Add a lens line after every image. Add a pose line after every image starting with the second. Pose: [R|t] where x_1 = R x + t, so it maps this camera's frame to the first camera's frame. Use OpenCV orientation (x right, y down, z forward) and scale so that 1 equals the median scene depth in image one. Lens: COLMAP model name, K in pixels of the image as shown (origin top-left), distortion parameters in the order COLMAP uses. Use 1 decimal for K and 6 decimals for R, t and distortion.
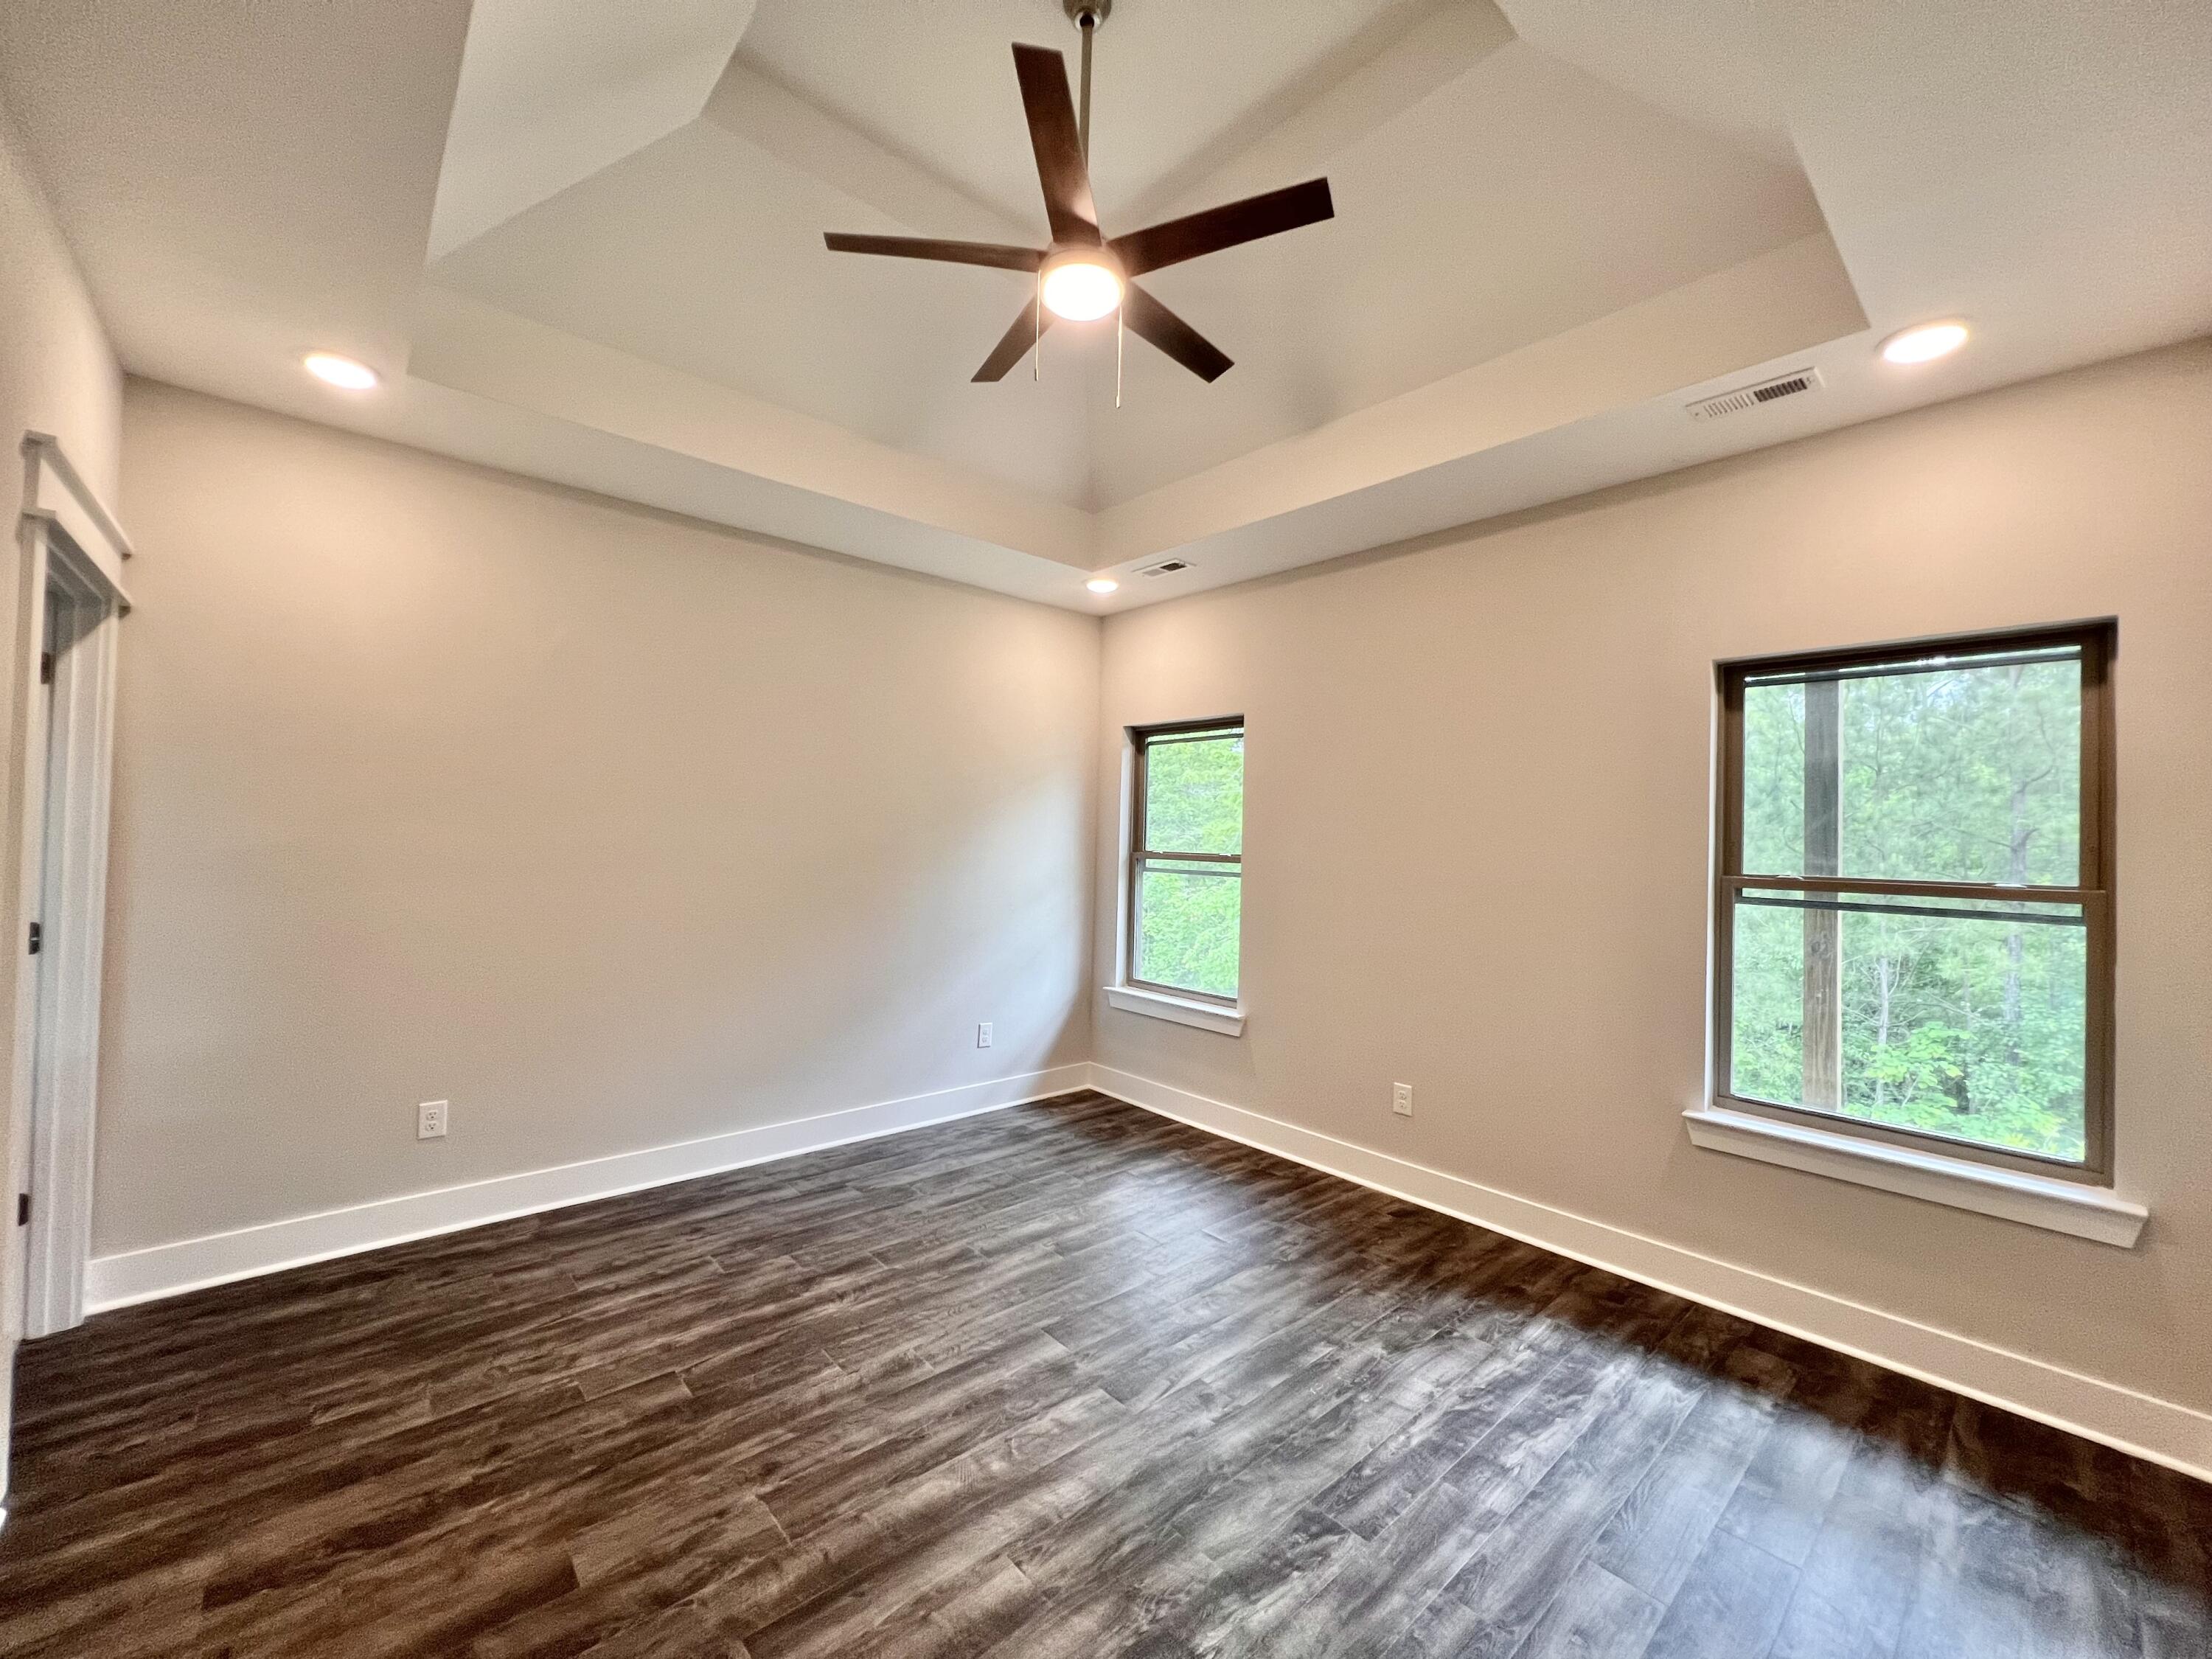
lens RADIAL K [[884.6, 0, 1097.0], [0, 884.6, 821.0], [0, 0, 1]] dist [-0.000971, -0.000182]
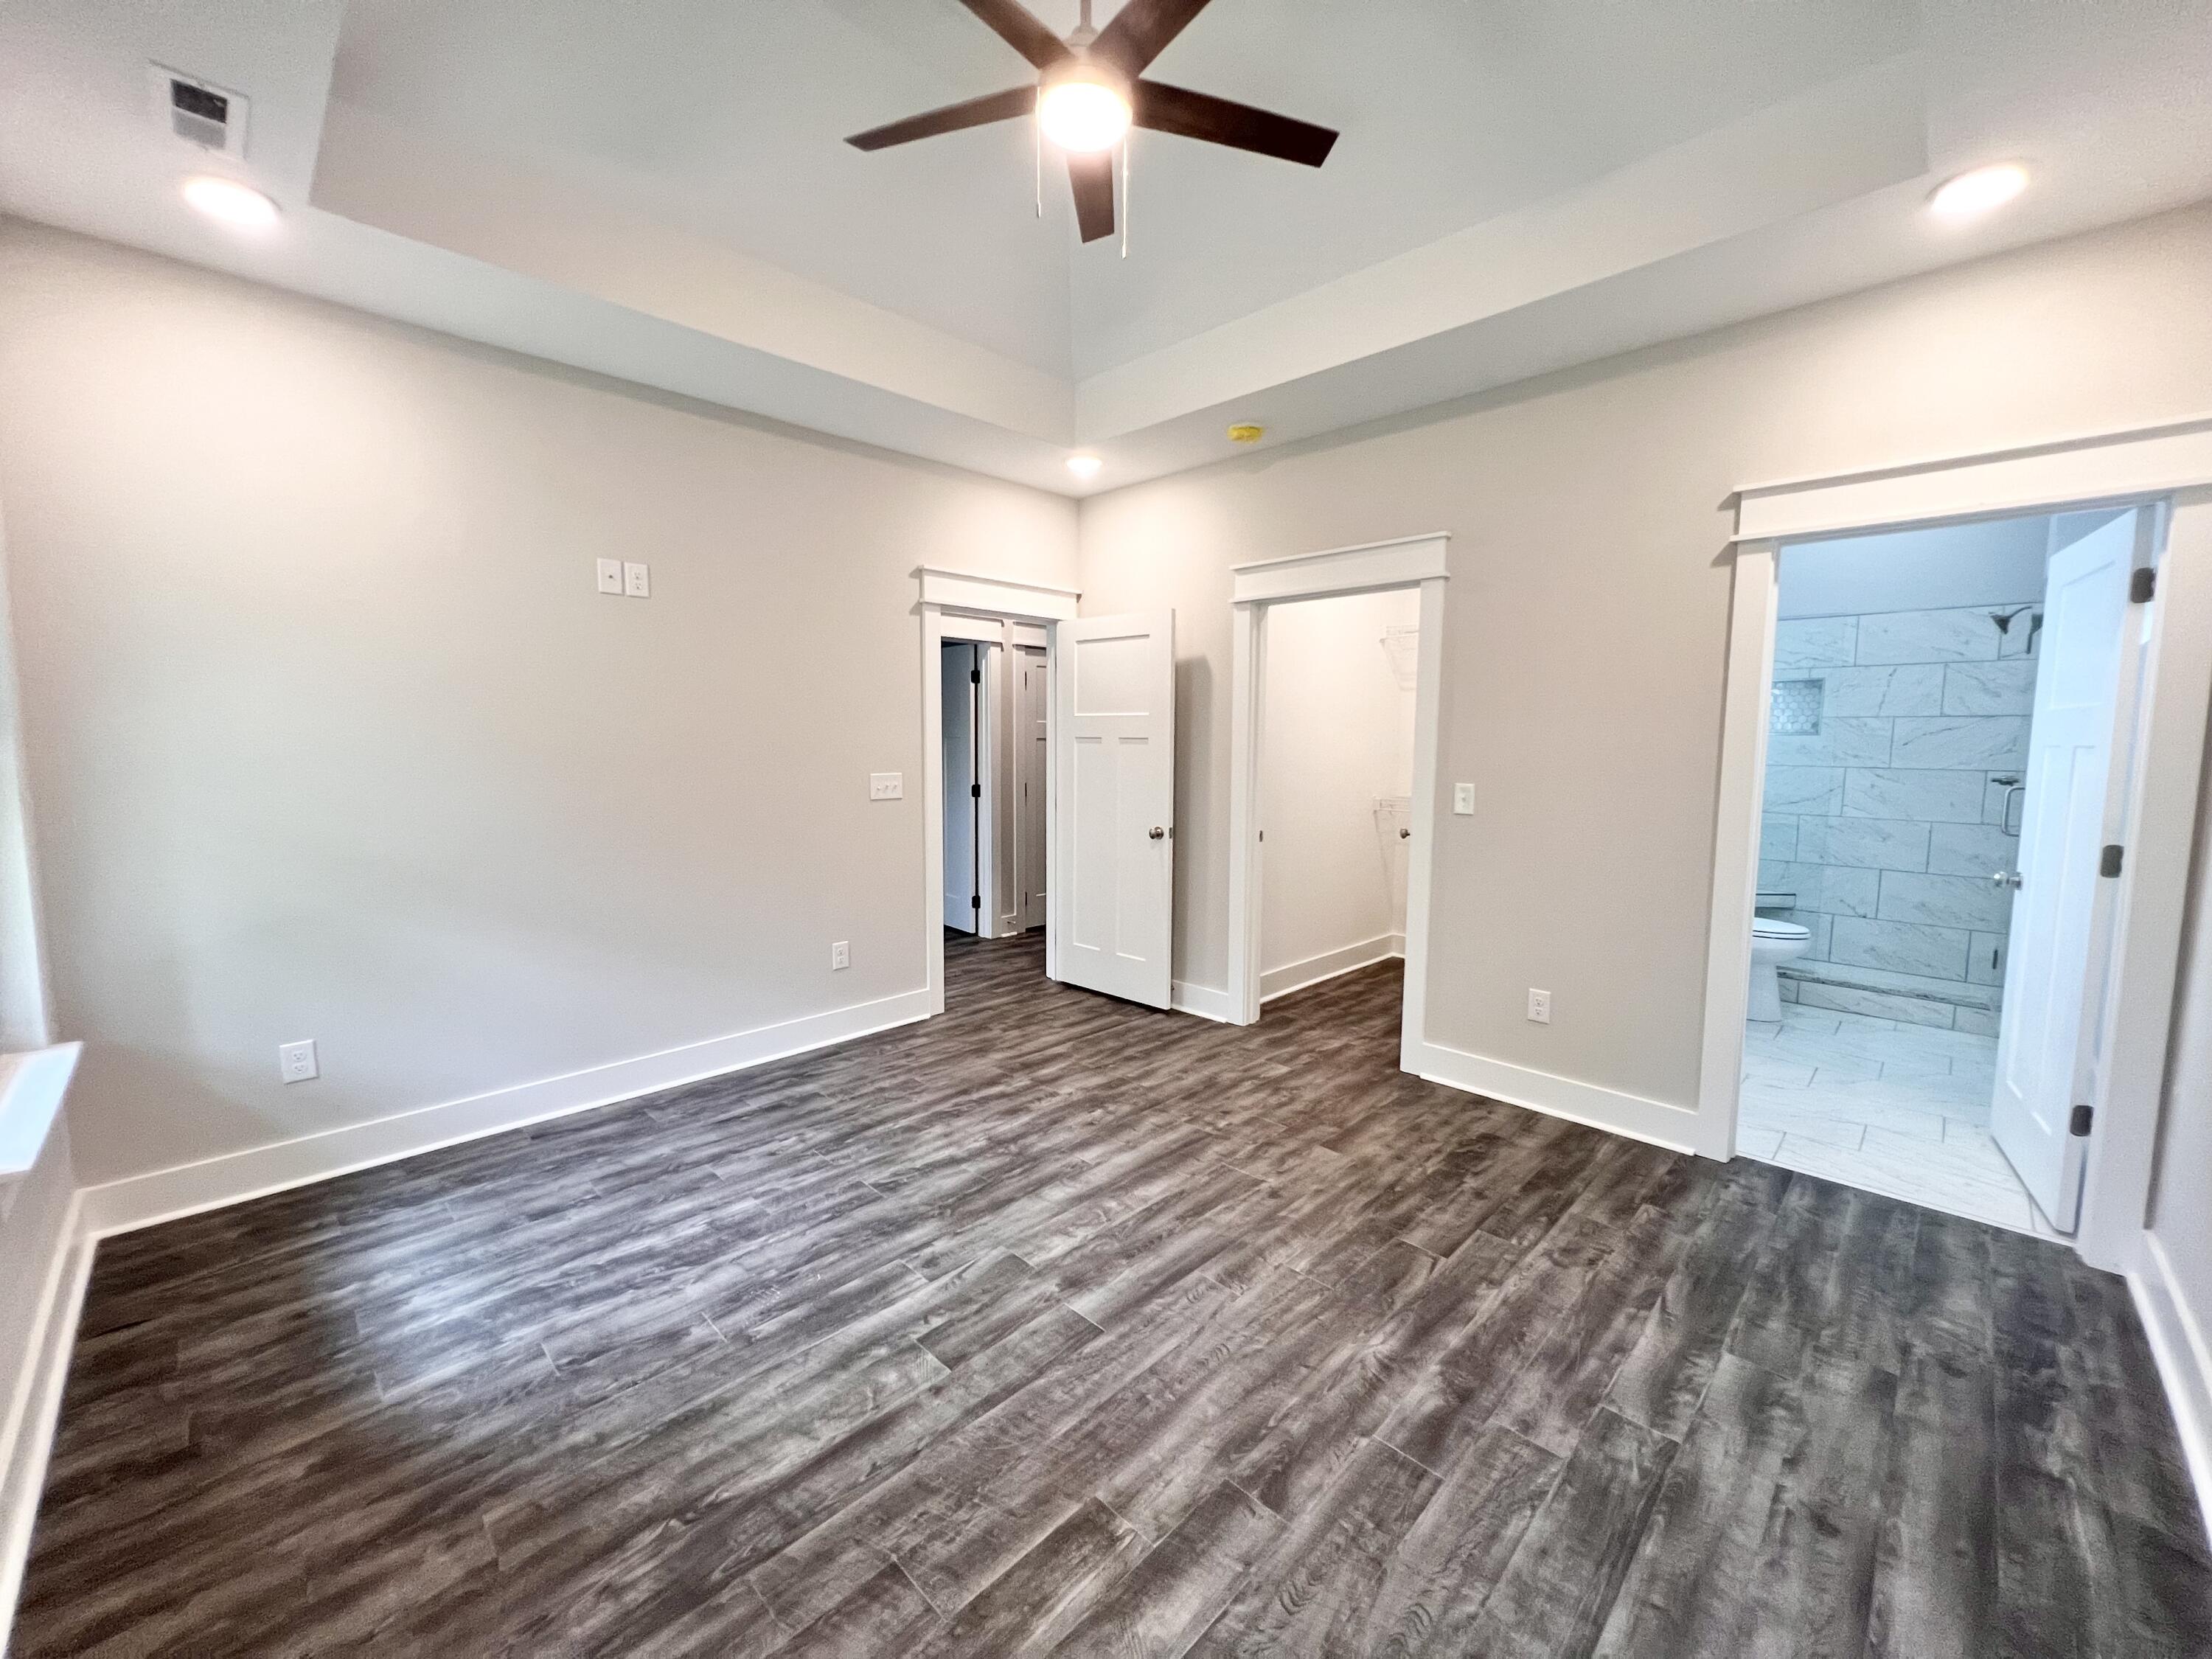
lens RADIAL K [[884.6, 0, 1097.0], [0, 884.6, 821.0], [0, 0, 1]] dist [-0.000971, -0.000182]
pose [[-0.997556, -0.024930, -0.065277, 0.009350], [-0.029956, 0.996567, 0.077178, 0.045972], [0.063129, 0.078944, -0.994878, 1.976480]]
